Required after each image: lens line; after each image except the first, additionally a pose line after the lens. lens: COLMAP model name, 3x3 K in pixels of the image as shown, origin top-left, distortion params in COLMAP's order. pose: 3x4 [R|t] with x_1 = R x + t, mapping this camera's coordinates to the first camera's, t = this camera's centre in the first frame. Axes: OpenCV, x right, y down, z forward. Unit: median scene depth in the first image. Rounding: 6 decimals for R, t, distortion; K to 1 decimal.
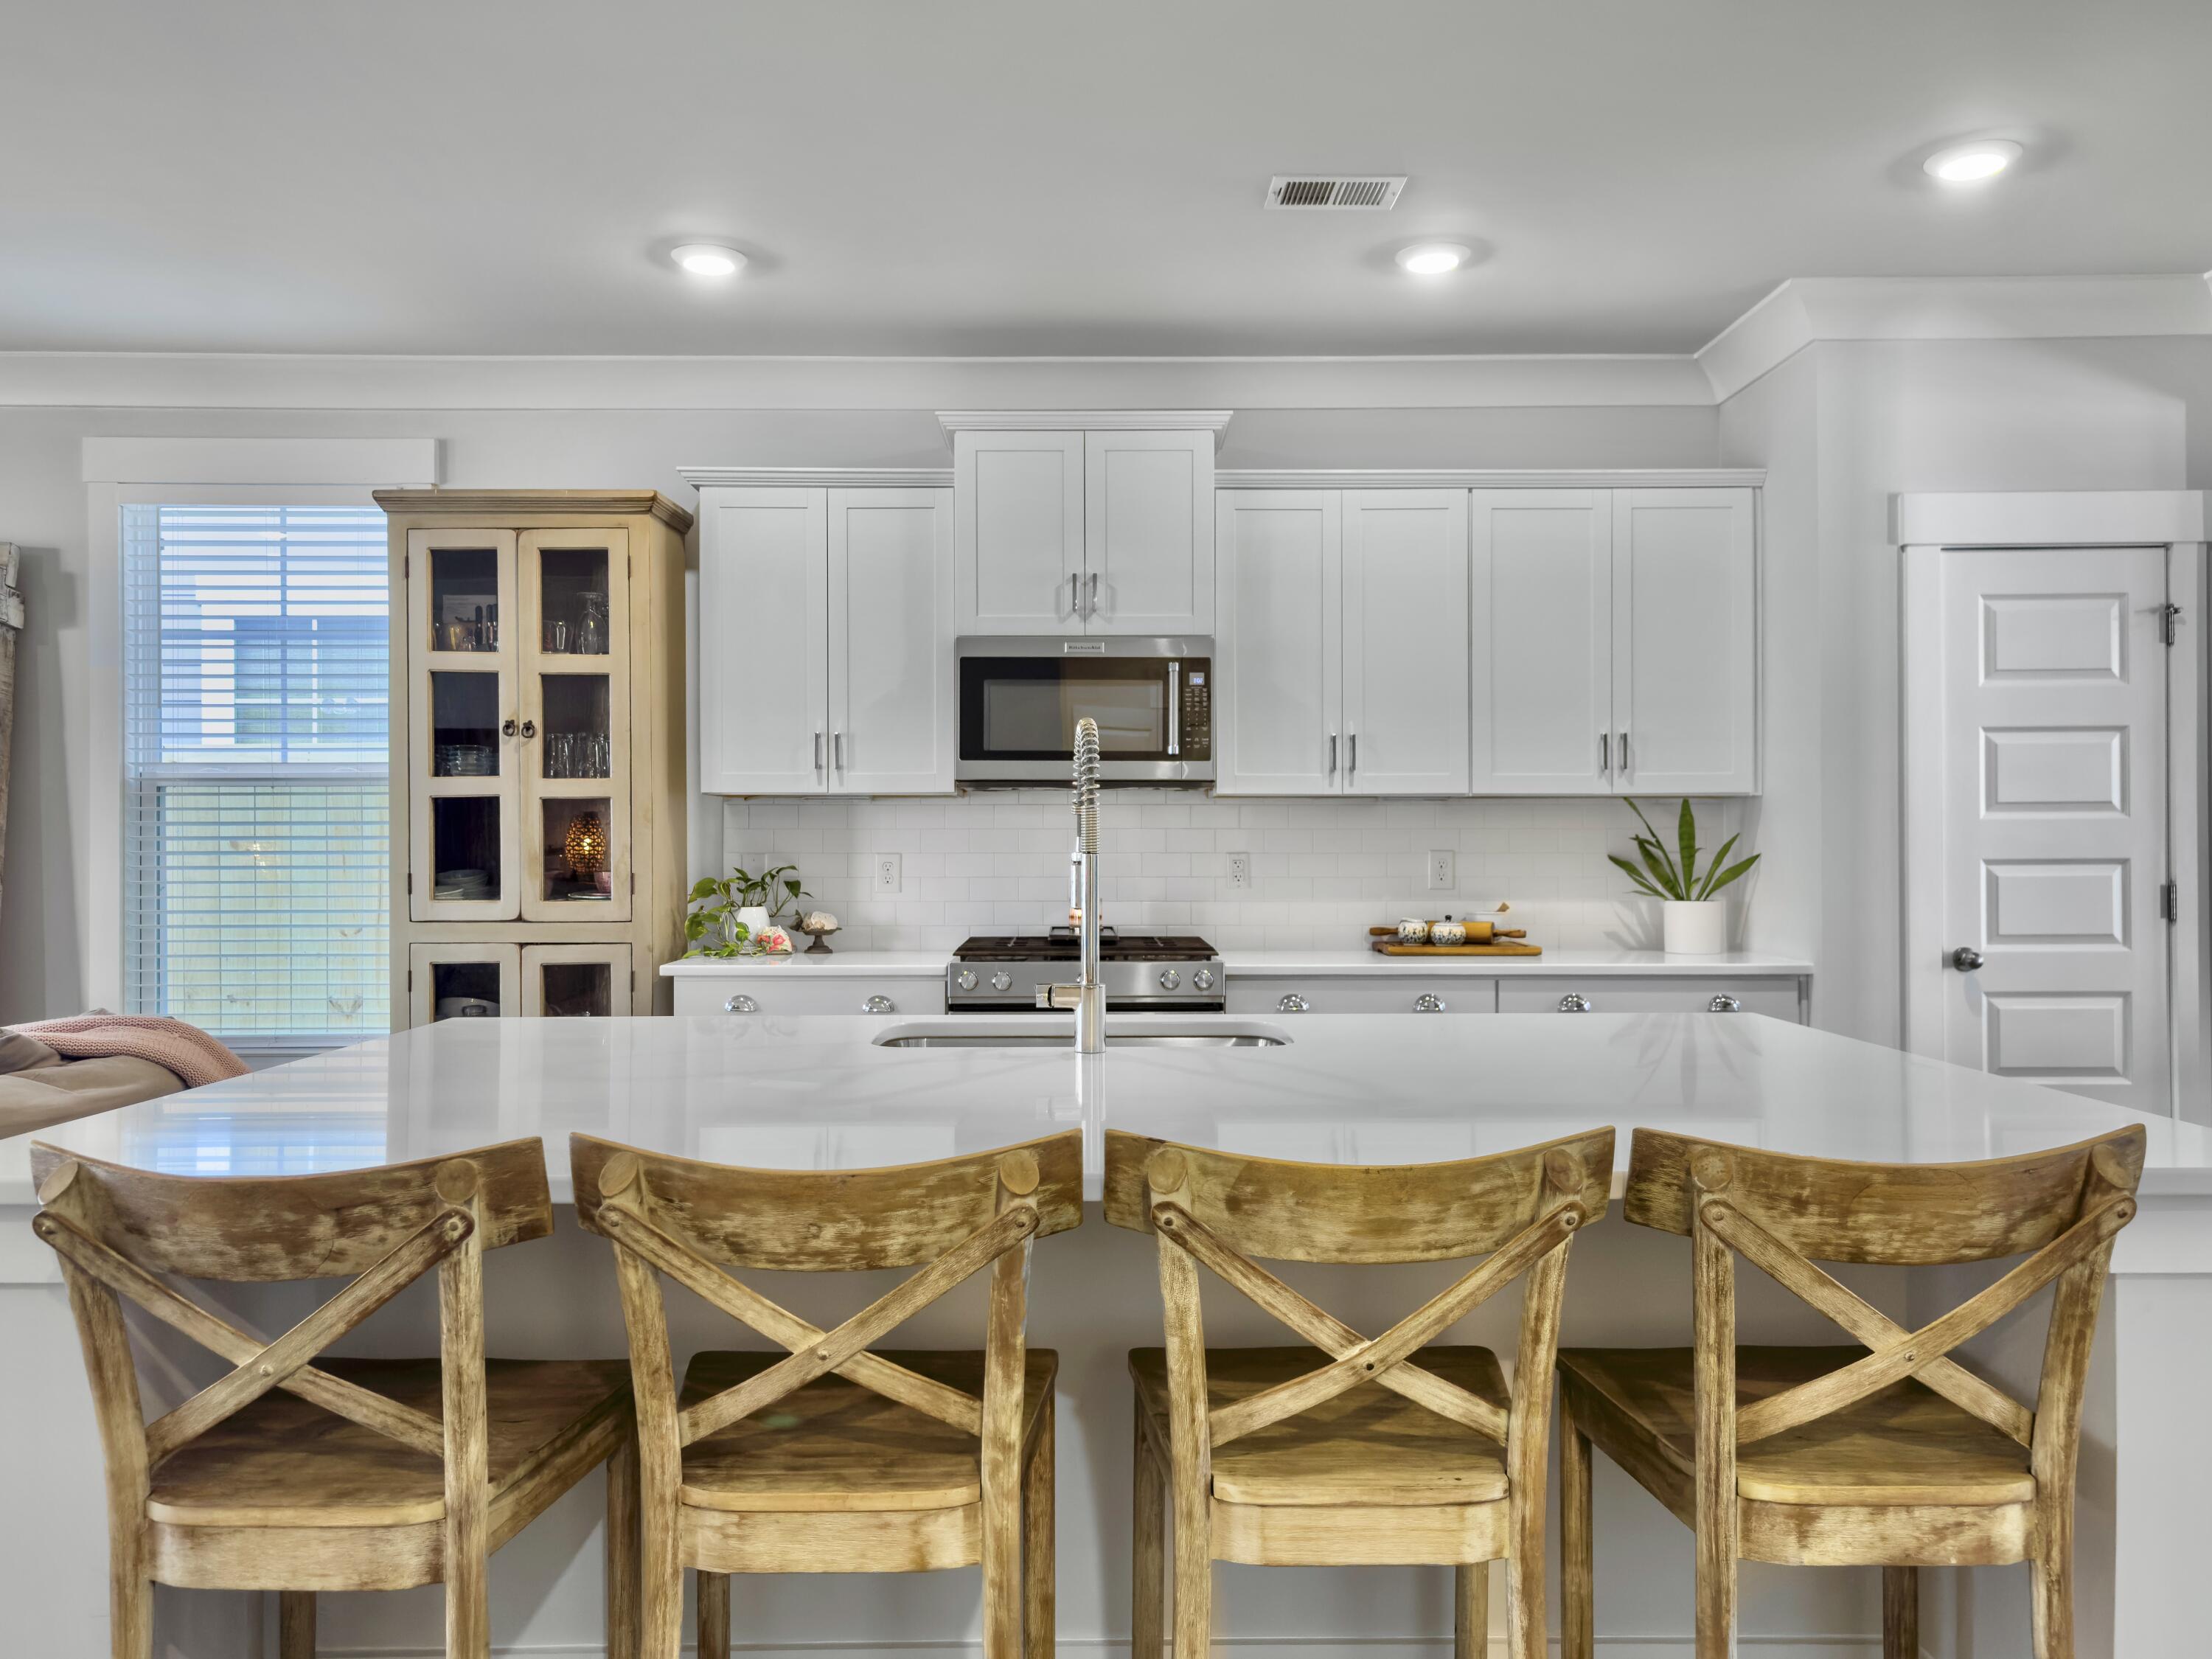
lens RADIAL K [[1674.4, 0, 1106.0], [0, 1674.4, 829.5], [0, 0, 1]] dist [0.001147, 0.032463]
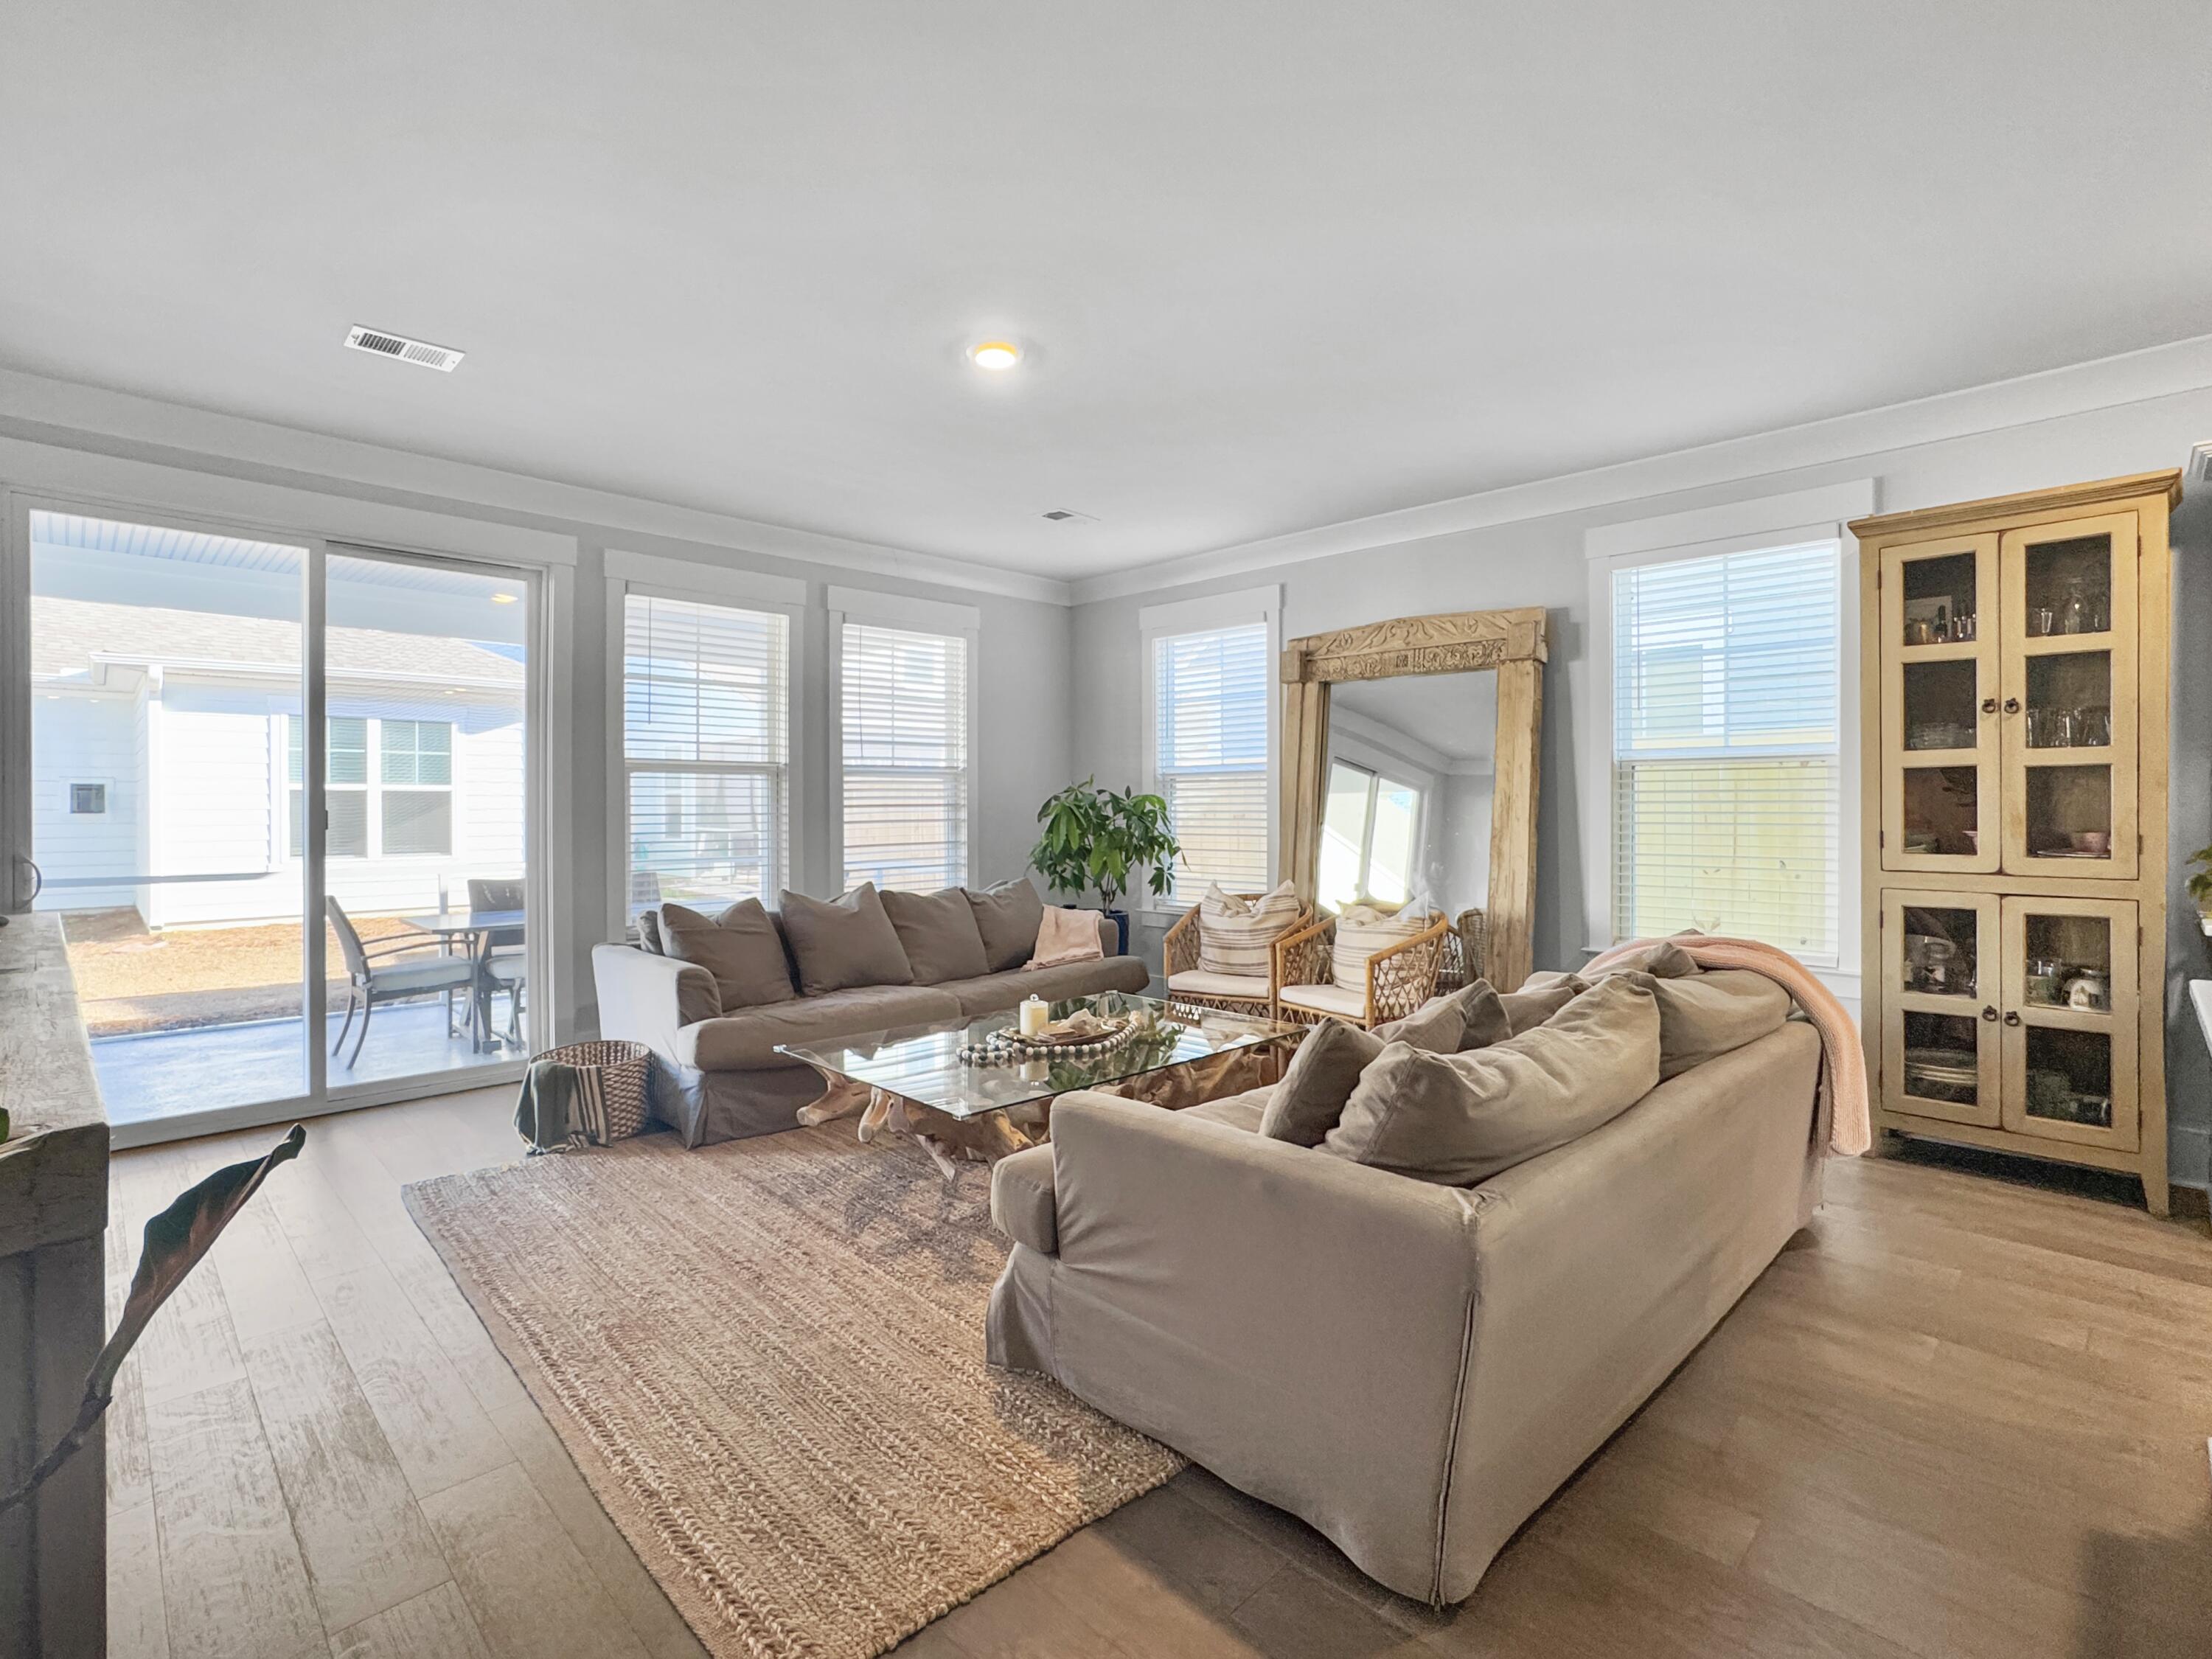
lens RADIAL K [[1075.8, 0, 1105.4], [0, 1075.8, 806.2], [0, 0, 1]] dist [-0.055509, 0.037799]
pose [[0.697158, 0.002149, -0.716915, -0.259183], [0.003277, 0.999976, 0.006185, 0.001587], [0.716910, -0.006661, 0.697134, 0.060714]]
